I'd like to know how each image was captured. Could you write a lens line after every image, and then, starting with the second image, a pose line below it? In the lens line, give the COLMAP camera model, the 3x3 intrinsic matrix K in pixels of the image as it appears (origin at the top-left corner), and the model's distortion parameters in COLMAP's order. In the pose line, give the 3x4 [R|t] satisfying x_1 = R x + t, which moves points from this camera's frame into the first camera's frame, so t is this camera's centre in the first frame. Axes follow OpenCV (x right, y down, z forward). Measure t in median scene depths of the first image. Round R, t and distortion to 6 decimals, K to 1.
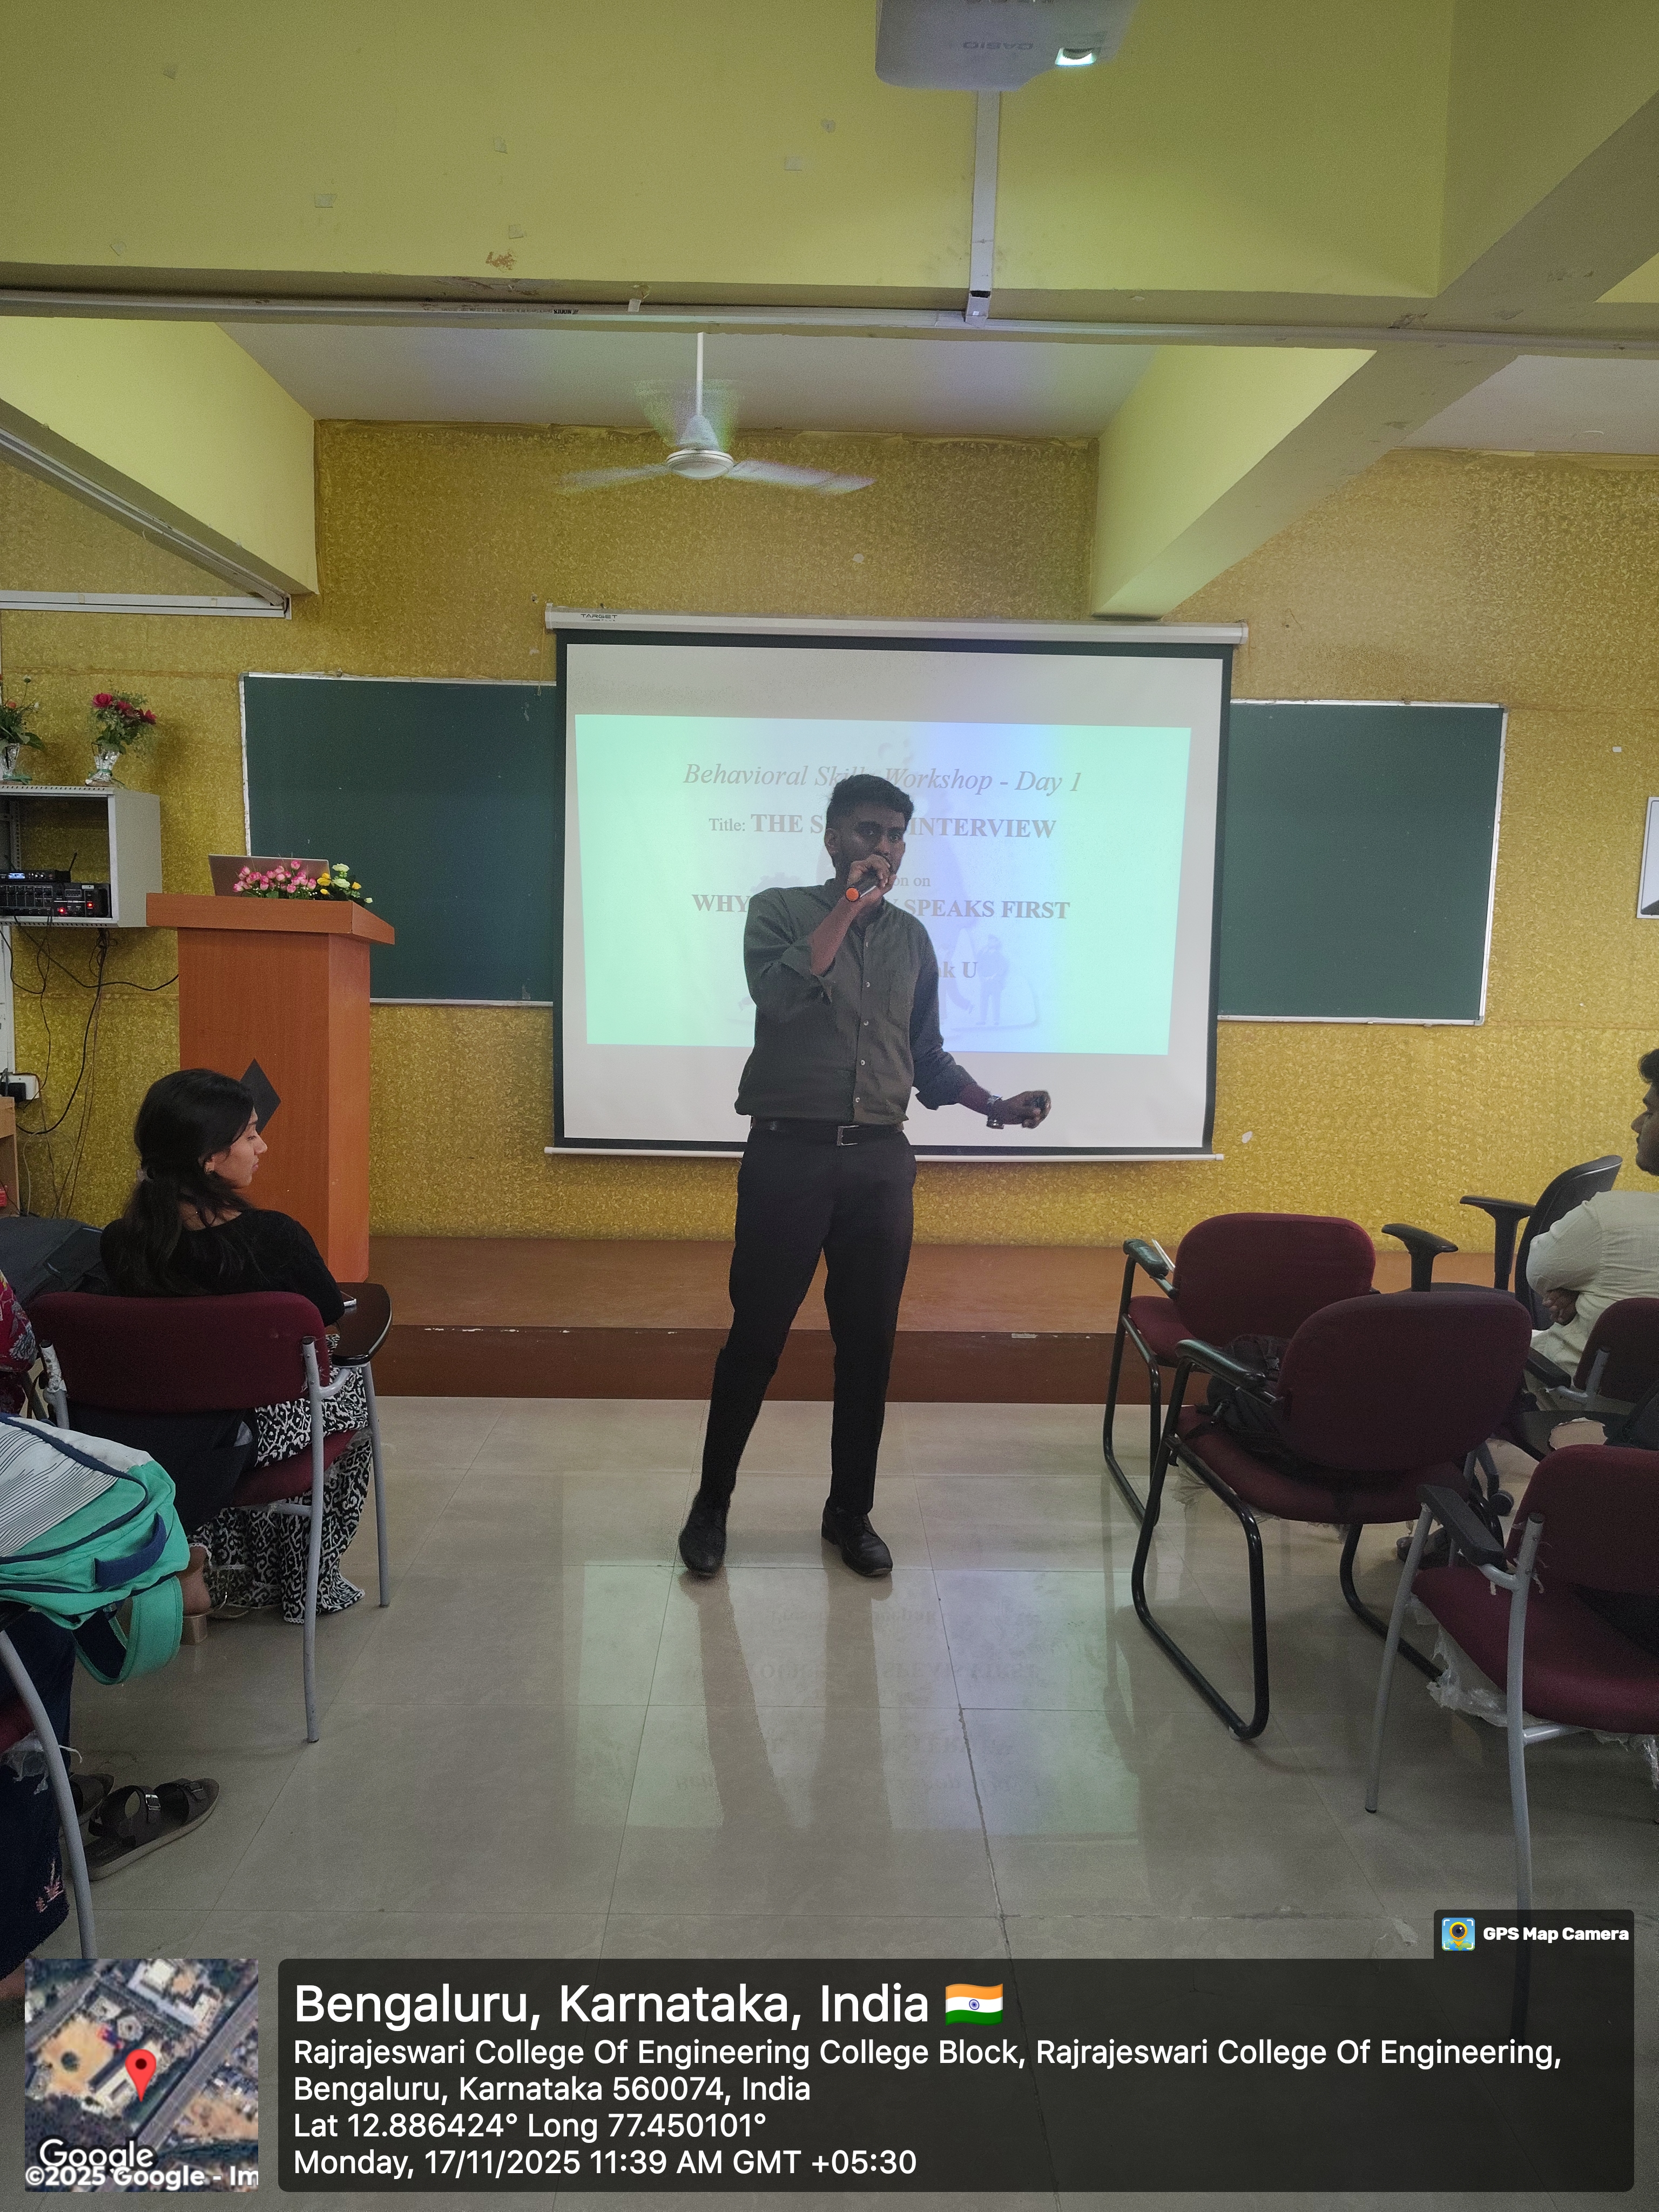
lens RADIAL K [[1538.2, 0, 832.6], [0, 1538.2, 1113.5], [0, 0, 1]] dist [0.042466, -0.043054]
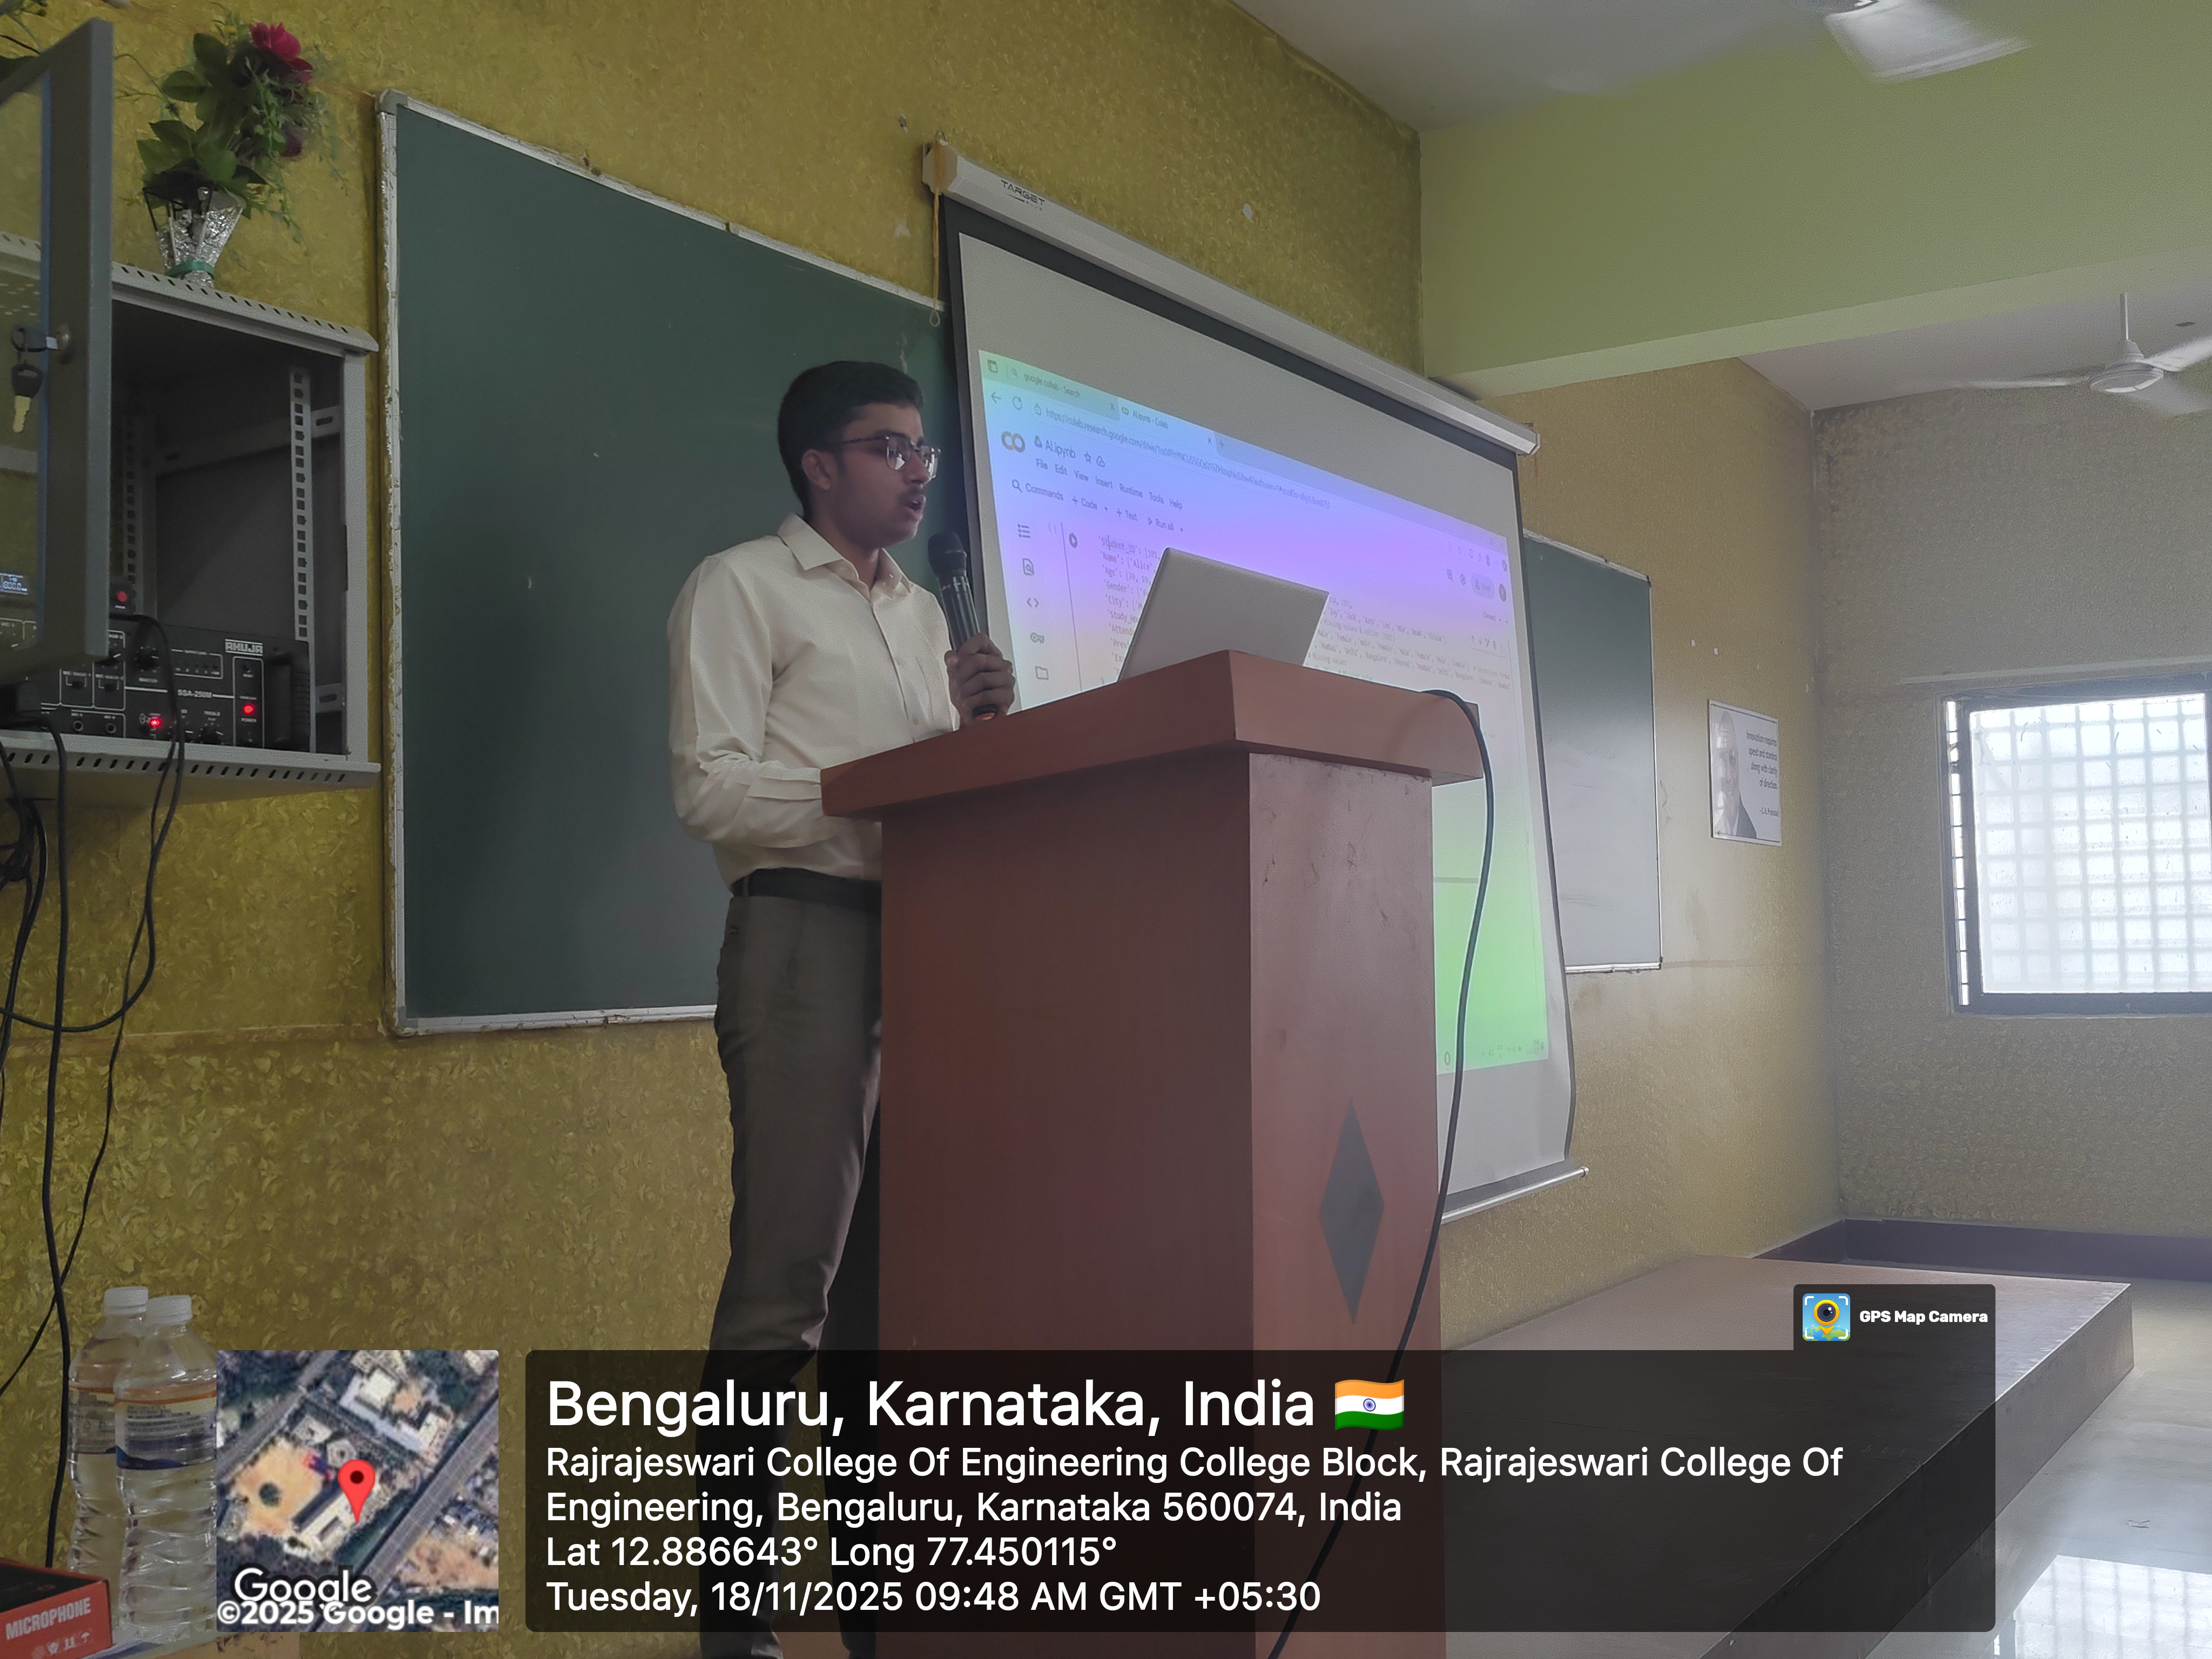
lens RADIAL K [[2154.9, 0, 1121.6], [0, 2154.9, 835.3], [0, 0, 1]] dist [0.040347, 0.000000]
pose [[0.578611, 0.010322, 0.815538, -0.677337], [0.138984, 0.984047, -0.111062, -0.042490], [-0.803674, 0.177609, 0.567946, 0.615418]]
